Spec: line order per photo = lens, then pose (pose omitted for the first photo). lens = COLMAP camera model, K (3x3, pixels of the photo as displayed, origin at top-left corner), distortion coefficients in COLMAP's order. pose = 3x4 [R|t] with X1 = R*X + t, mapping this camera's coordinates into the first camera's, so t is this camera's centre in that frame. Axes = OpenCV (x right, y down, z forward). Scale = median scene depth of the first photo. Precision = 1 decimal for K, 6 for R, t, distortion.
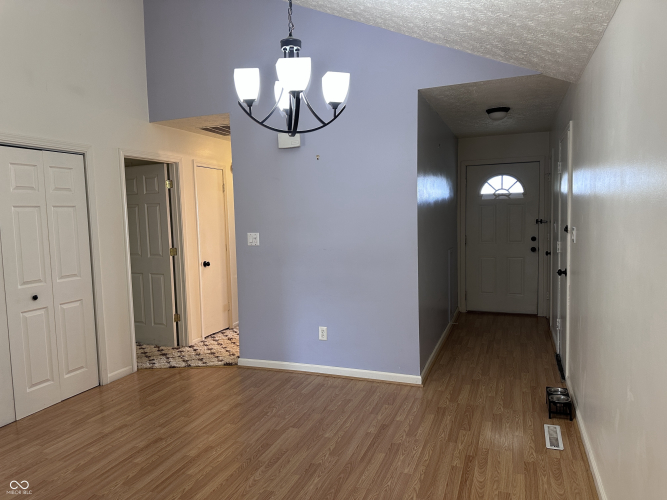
lens RADIAL K [[469.1, 0, 332.0], [0, 469.1, 249.8], [0, 0, 1]] dist [0.071068, -0.091991]
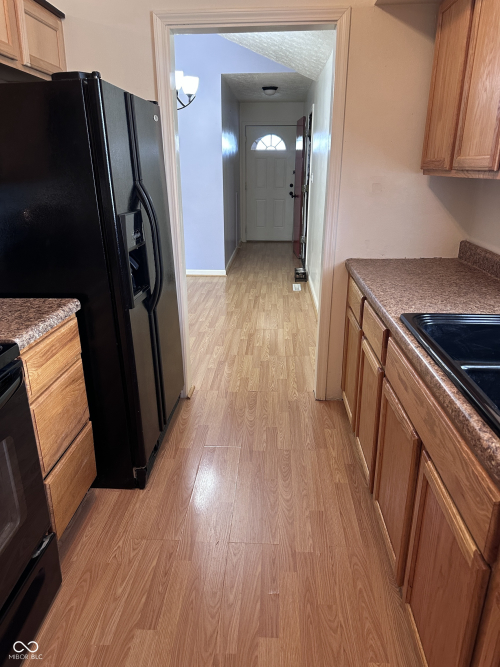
lens RADIAL K [[465.2, 0, 252.6], [0, 465.2, 331.7], [0, 0, 1]] dist [0.132978, -0.217466]
pose [[0.949634, -0.081444, 0.302593, -0.228015], [0.001099, 0.966494, 0.256685, 0.060012], [-0.313360, -0.243425, 0.917905, -0.564710]]
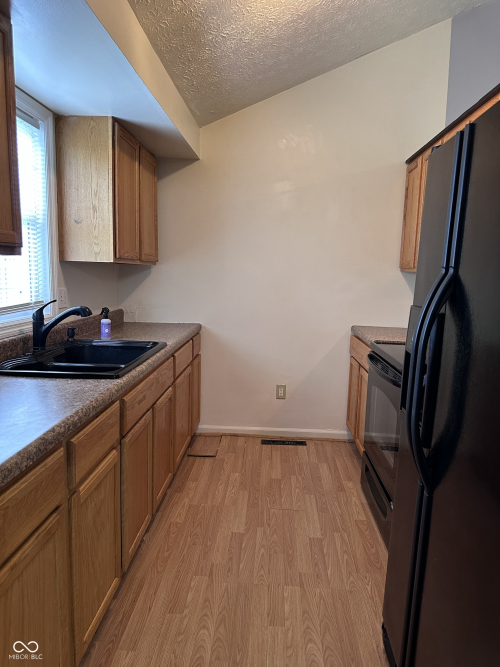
lens RADIAL K [[469.1, 0, 248.6], [0, 469.1, 335.1], [0, 0, 1]] dist [0.071068, -0.091991]
pose [[-0.952971, 0.037731, -0.300704, 0.037196], [-0.030216, 0.975447, 0.218152, 0.010191], [0.301552, 0.216979, -0.928432, 0.228291]]
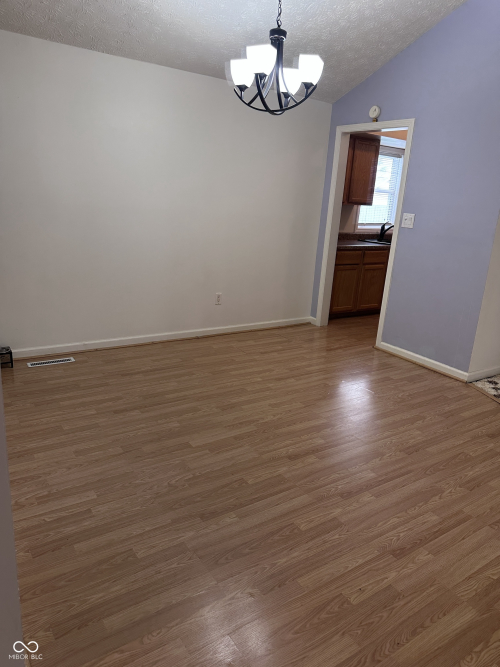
lens RADIAL K [[465.2, 0, 252.6], [0, 465.2, 331.7], [0, 0, 1]] dist [0.132978, -0.217466]
pose [[-0.822351, -0.180983, 0.539430, -0.470714], [-0.000527, 0.948305, 0.317360, -0.056624], [-0.568980, 0.260697, -0.779935, 1.251665]]
